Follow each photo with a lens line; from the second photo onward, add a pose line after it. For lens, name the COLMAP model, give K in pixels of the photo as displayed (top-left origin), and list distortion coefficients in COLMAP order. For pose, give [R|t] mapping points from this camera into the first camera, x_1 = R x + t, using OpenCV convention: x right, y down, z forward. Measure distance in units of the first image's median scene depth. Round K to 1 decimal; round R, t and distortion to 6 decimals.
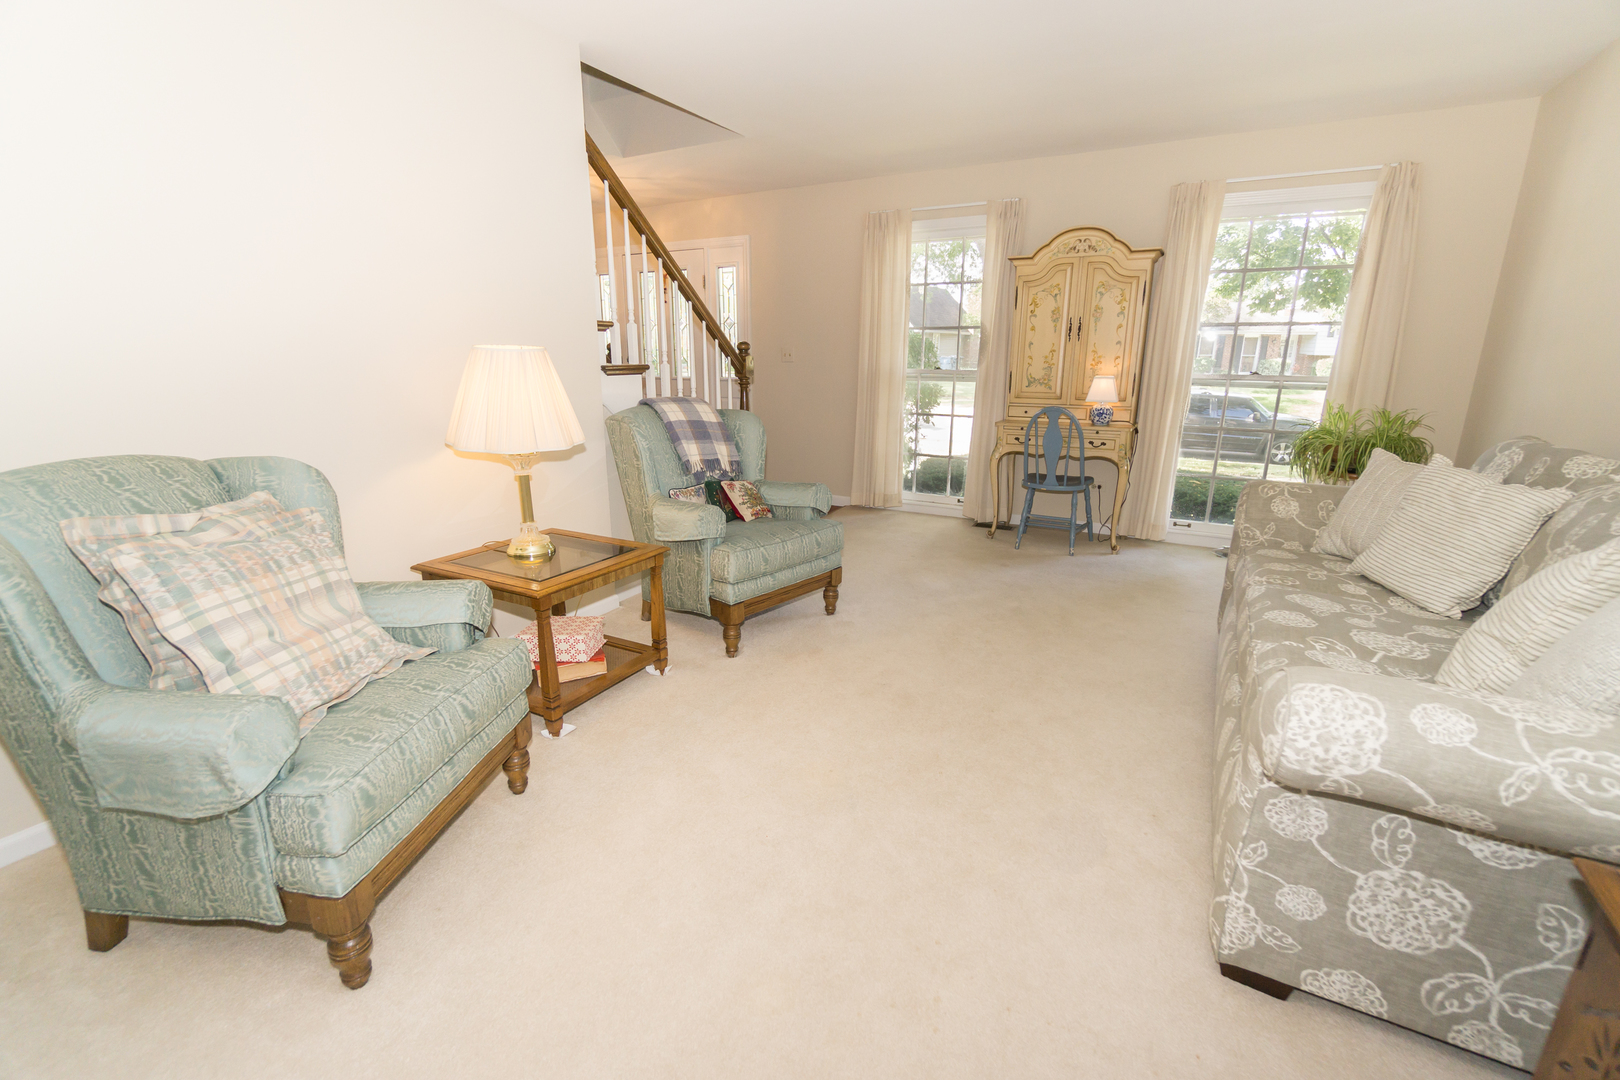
lens RADIAL K [[721.3, 0, 815.4], [0, 721.3, 543.4], [0, 0, 1]] dist [0.001013, 0.000637]
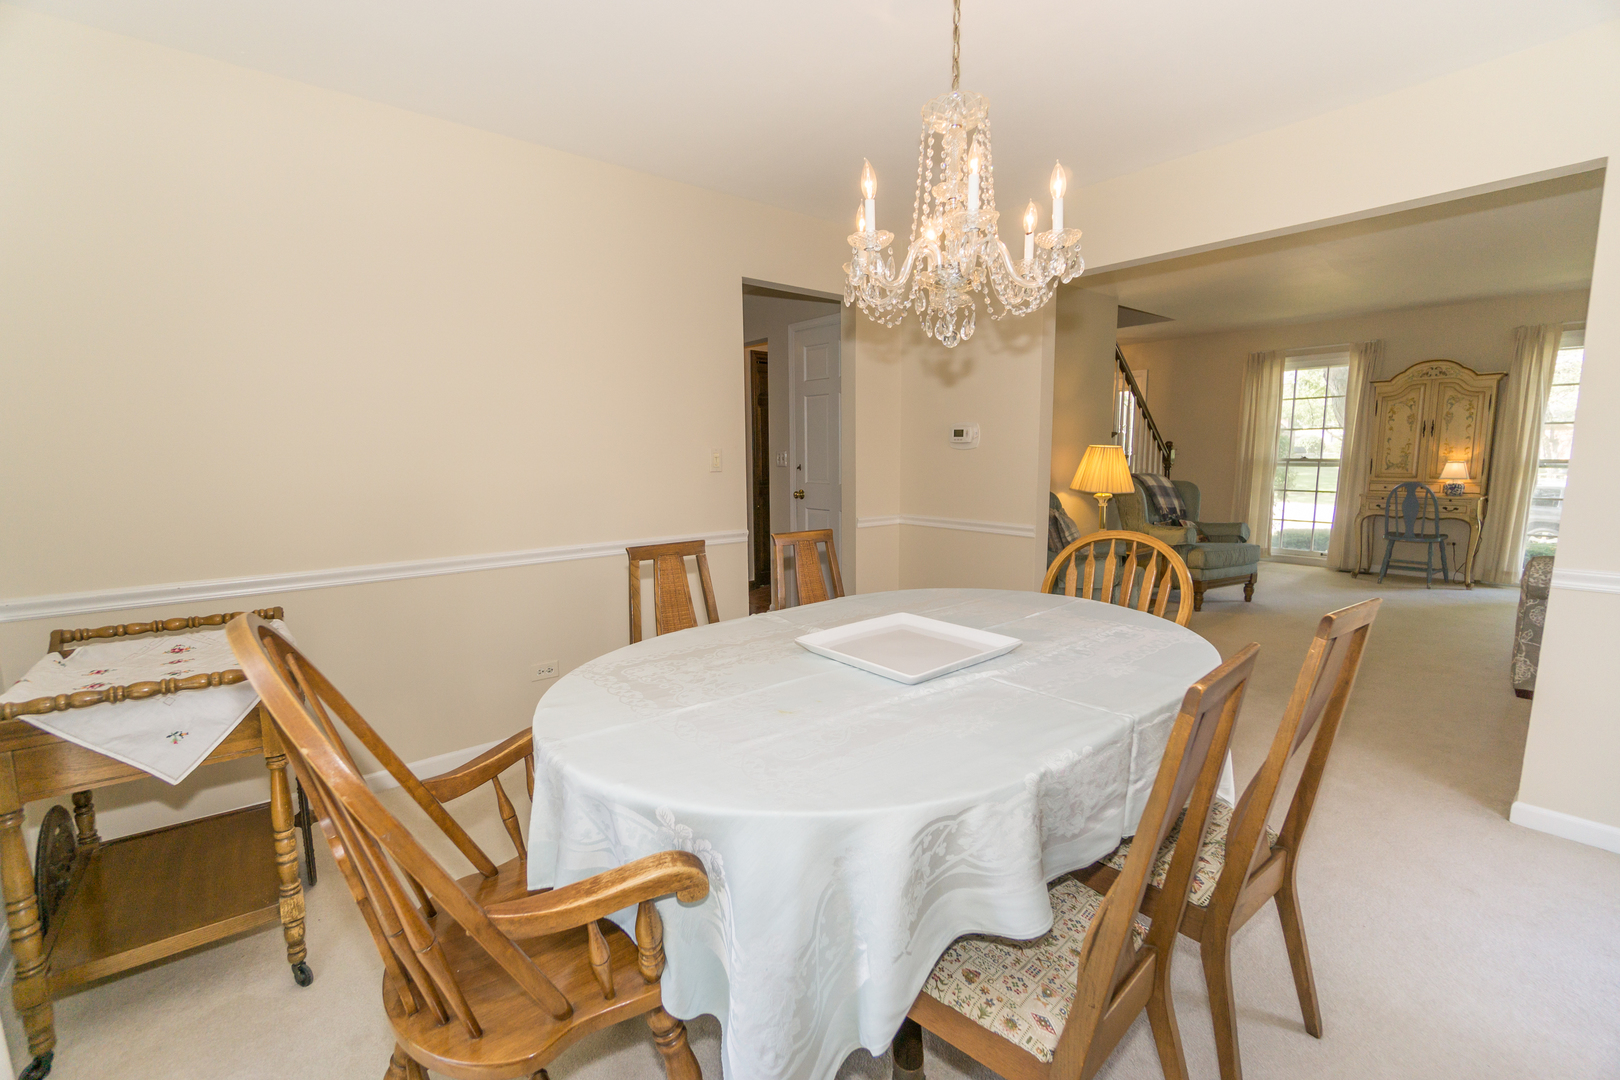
lens RADIAL K [[721.3, 0, 800.3], [0, 721.3, 539.8], [0, 0, 1]] dist [0.001013, 0.000637]
pose [[0.931795, 0.034920, -0.361301, -0.262029], [-0.083055, 0.989467, -0.118565, 0.183095], [0.353355, 0.140486, 0.924880, -0.694863]]
